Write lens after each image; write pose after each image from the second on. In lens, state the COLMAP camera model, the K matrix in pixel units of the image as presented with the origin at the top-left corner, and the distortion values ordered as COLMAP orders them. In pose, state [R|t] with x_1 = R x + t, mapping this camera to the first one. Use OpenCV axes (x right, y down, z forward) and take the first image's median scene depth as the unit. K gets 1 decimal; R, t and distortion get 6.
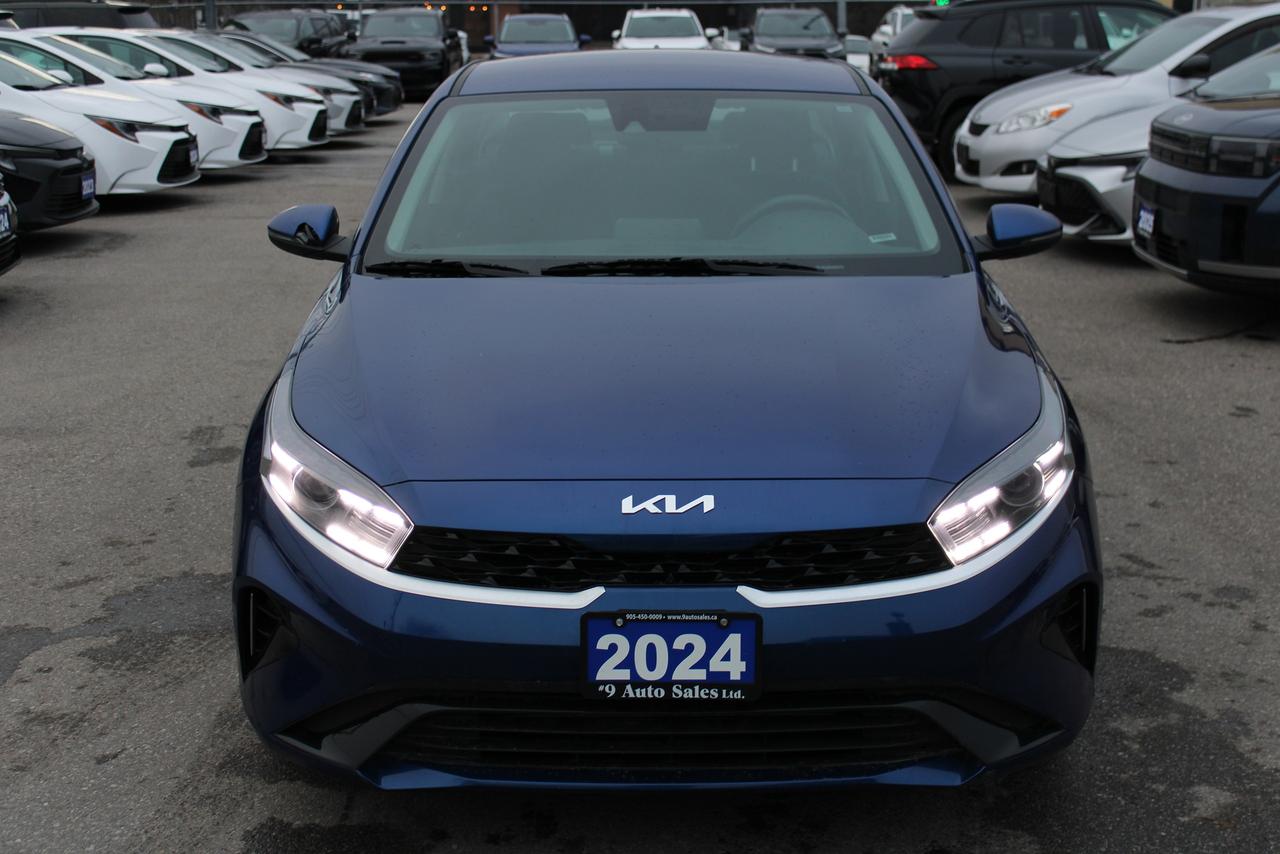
lens RADIAL K [[1621.0, 0, 640.0], [0, 1621.0, 427.0], [0, 0, 1]] dist [-0.035294, 0.615333]
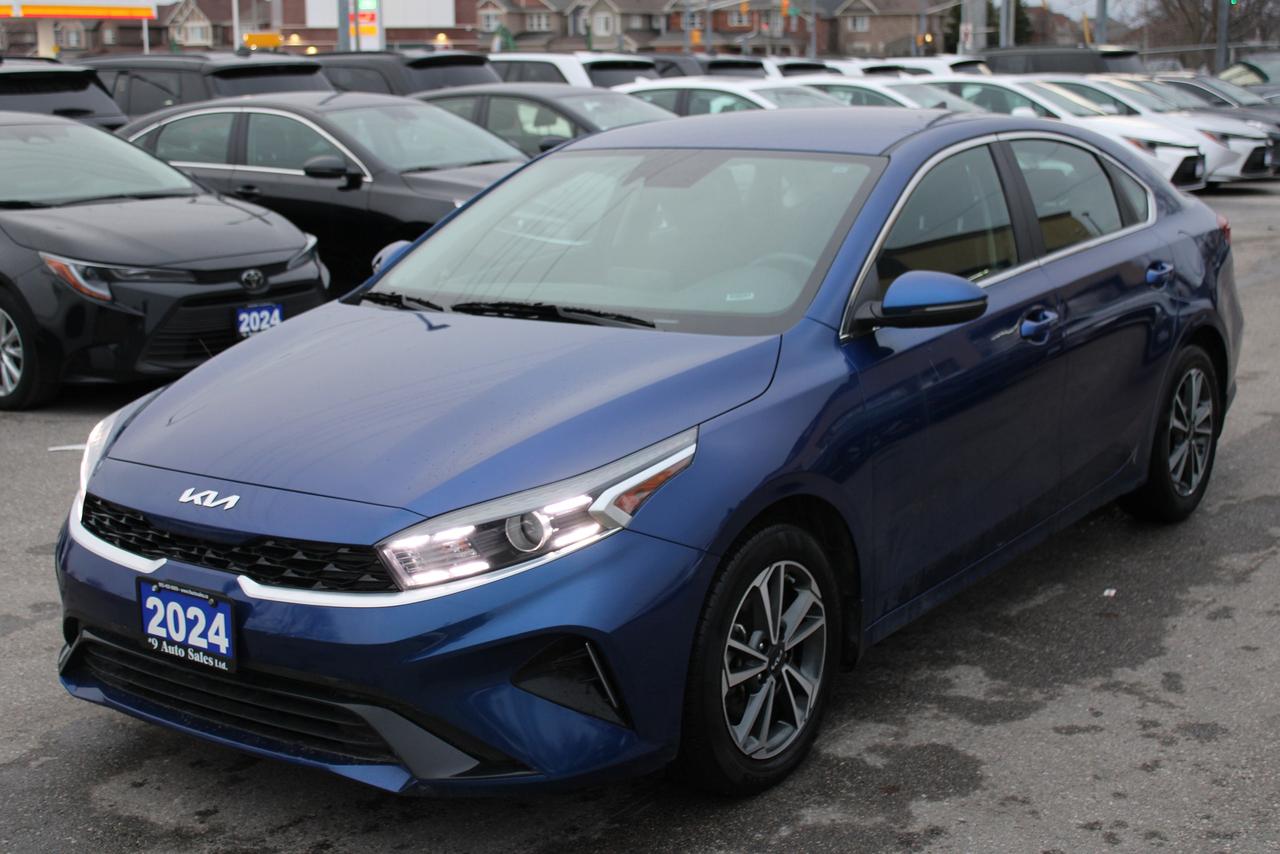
lens RADIAL K [[1621.0, 0, 640.0], [0, 1621.0, 427.0], [0, 0, 1]] dist [-0.035294, 0.615333]
pose [[0.815243, 0.104841, -0.569551, 0.961349], [-0.117229, 0.992992, 0.014988, -0.061057], [0.567130, 0.054549, 0.821820, 0.188564]]
